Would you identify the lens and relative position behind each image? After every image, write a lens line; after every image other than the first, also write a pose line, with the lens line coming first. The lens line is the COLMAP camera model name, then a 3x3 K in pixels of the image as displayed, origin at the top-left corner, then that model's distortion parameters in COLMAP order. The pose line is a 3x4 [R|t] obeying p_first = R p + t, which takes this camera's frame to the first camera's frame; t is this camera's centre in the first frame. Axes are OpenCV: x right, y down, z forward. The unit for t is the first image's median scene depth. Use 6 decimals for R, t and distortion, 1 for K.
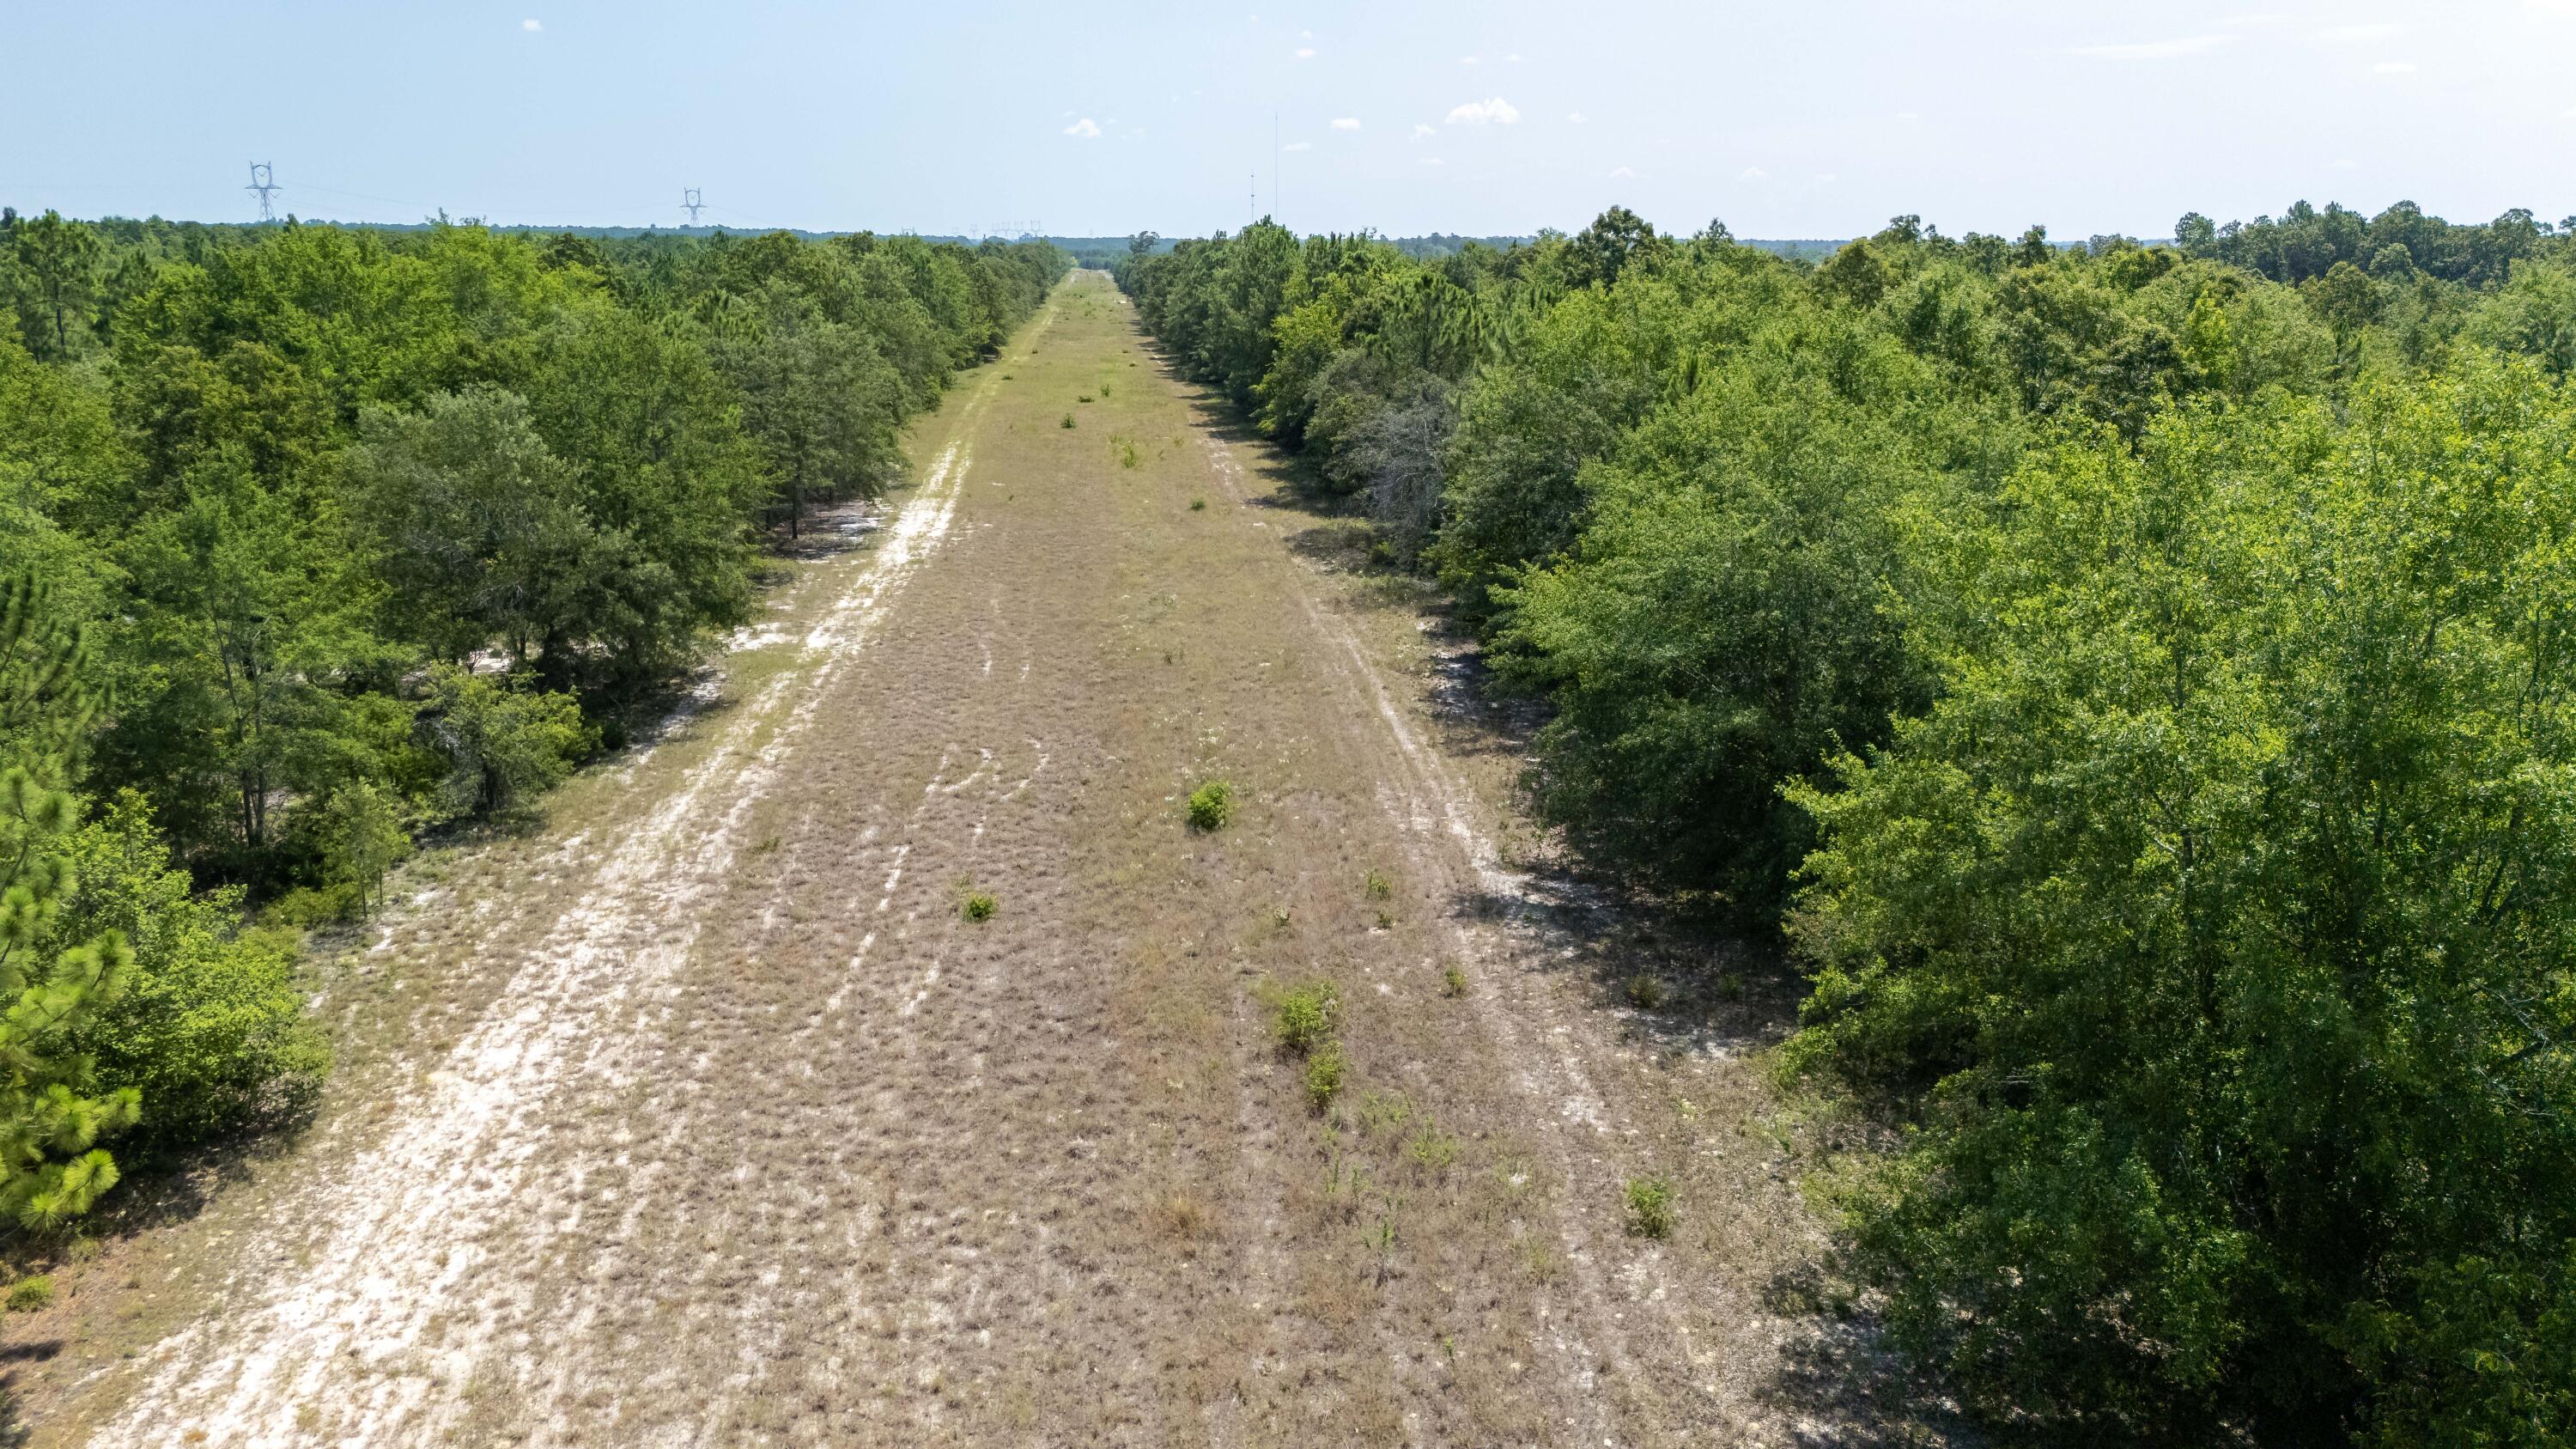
lens RADIAL K [[1886.6, 0, 1283.6], [0, 1886.6, 722.5], [0, 0, 1]] dist [0.069383, -0.070142]
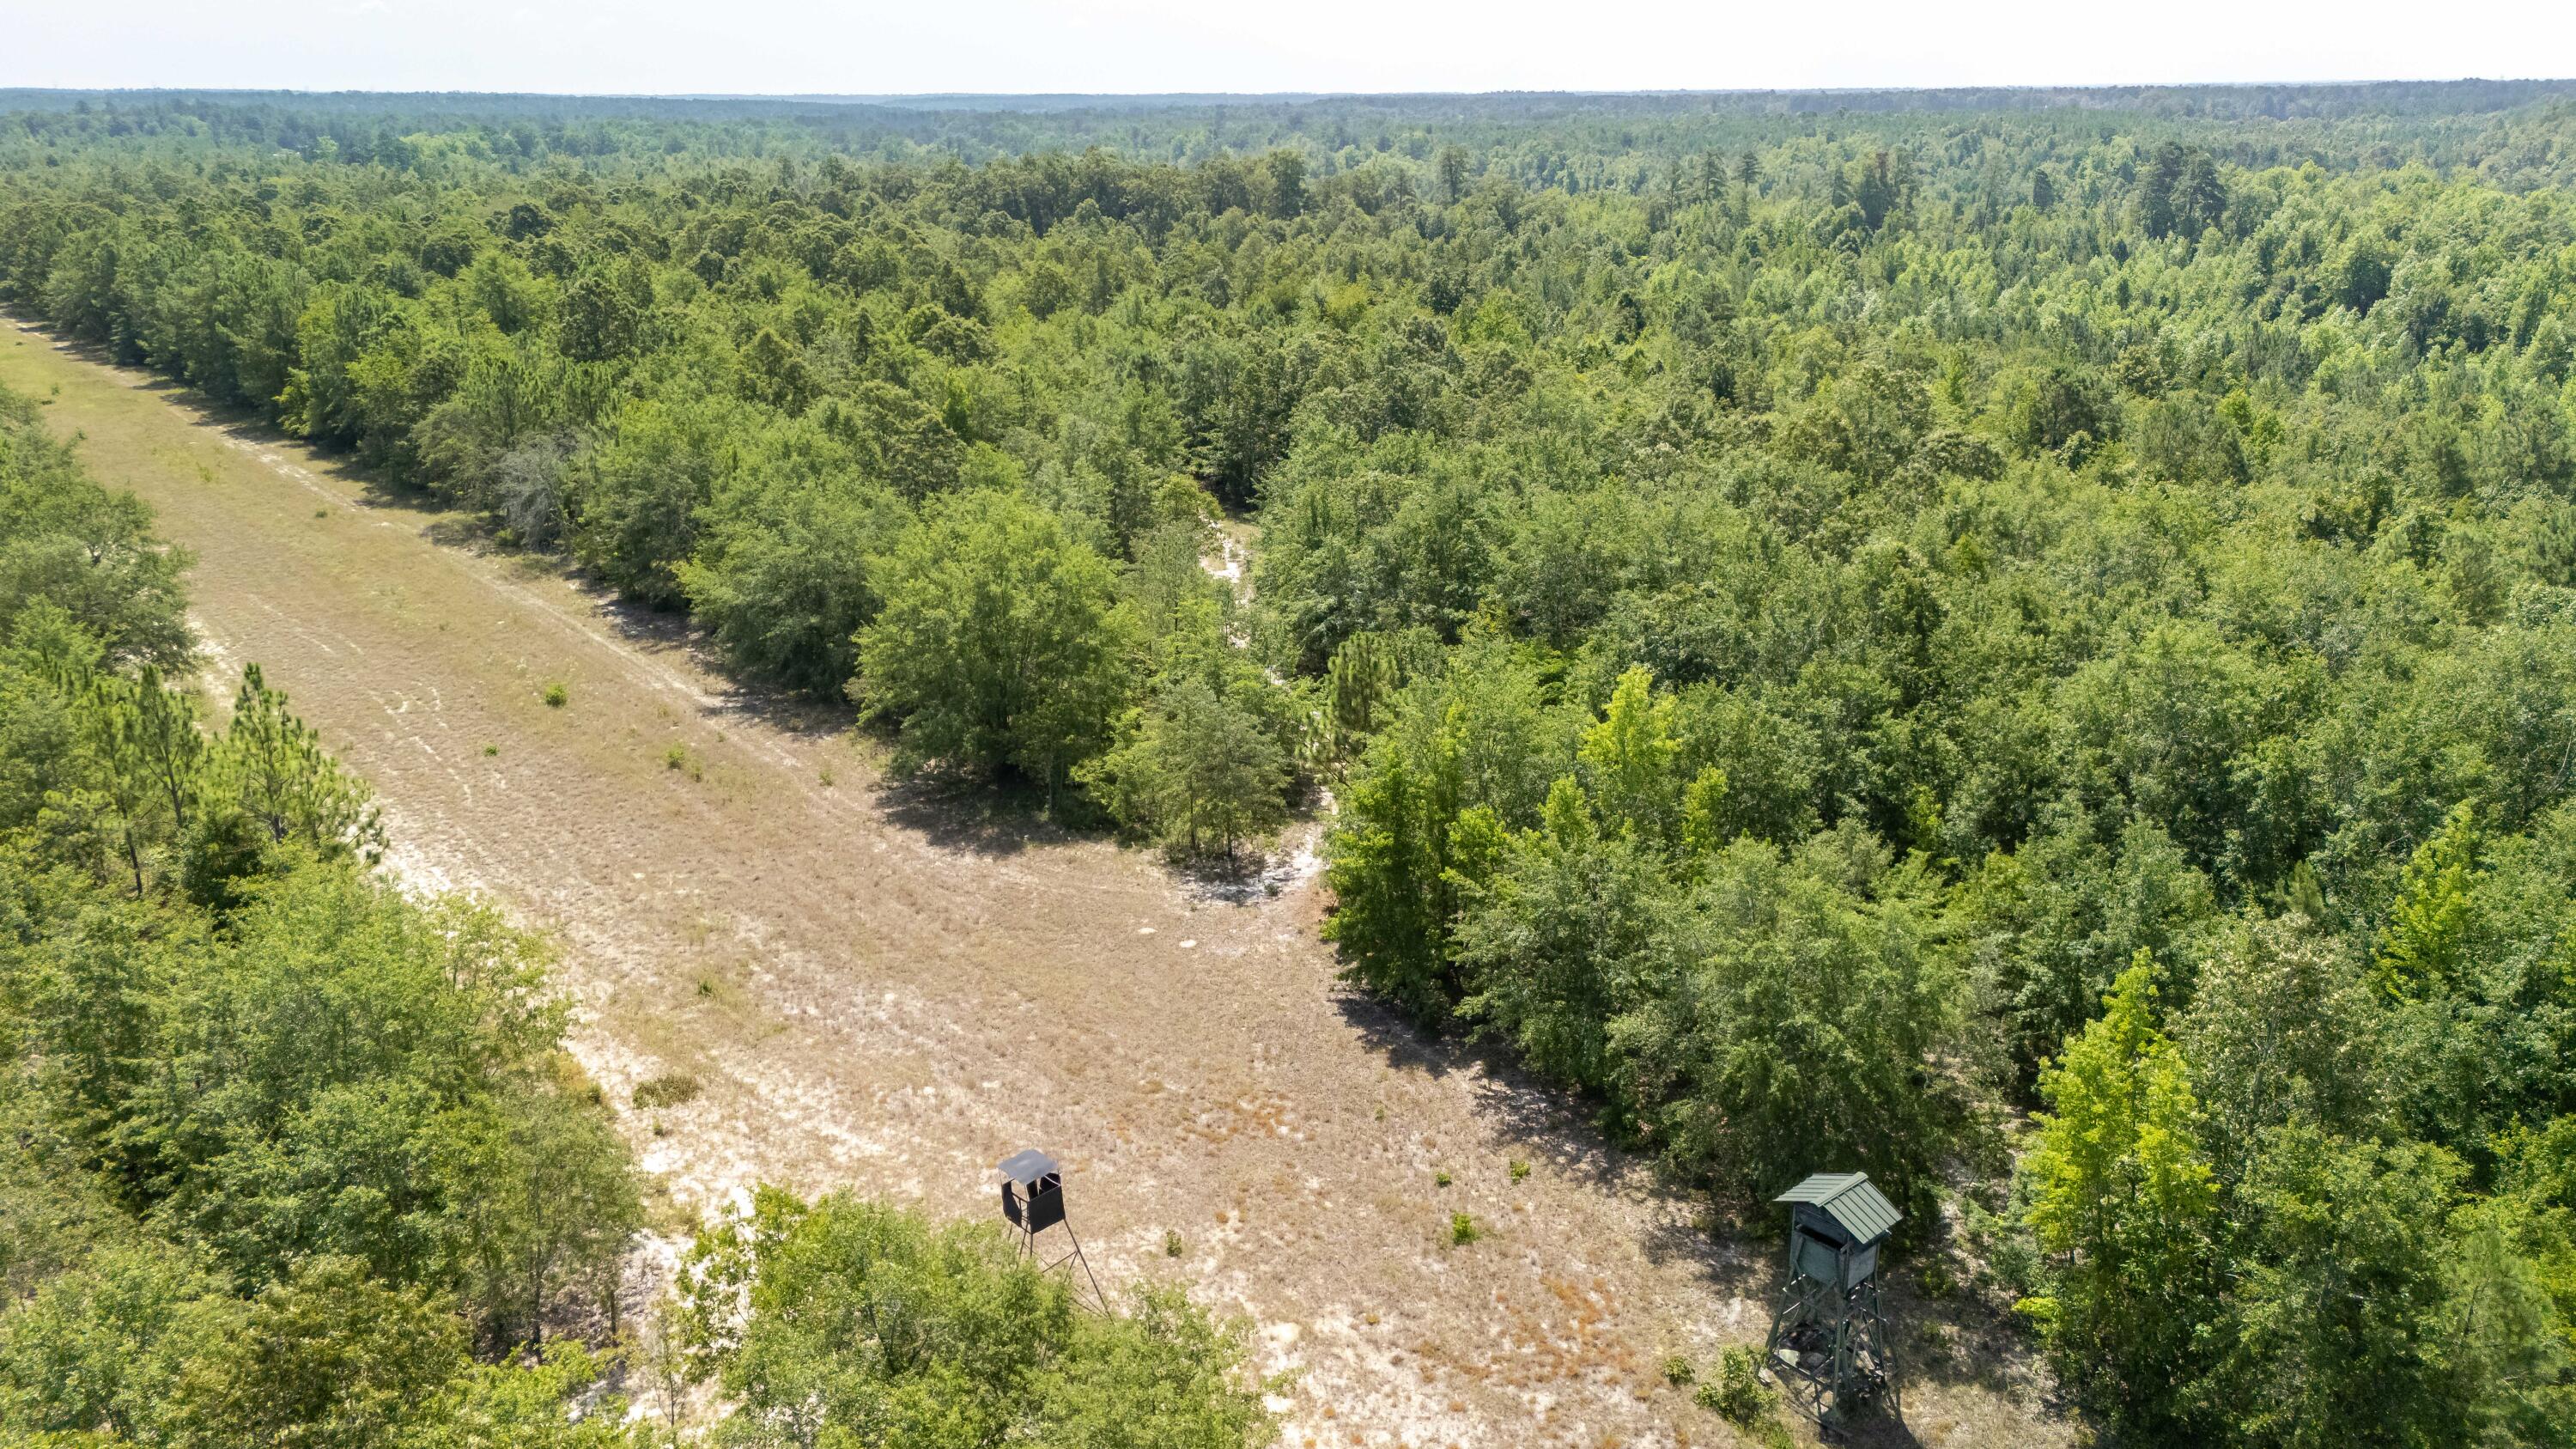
lens RADIAL K [[1886.6, 0, 1285.6], [0, 1886.6, 724.3], [0, 0, 1]] dist [0.069383, -0.070142]
pose [[0.830492, -0.178491, 0.527658, -0.653806], [0.138679, 0.983698, 0.114484, -0.071362], [-0.539491, -0.021903, 0.841707, -1.652254]]
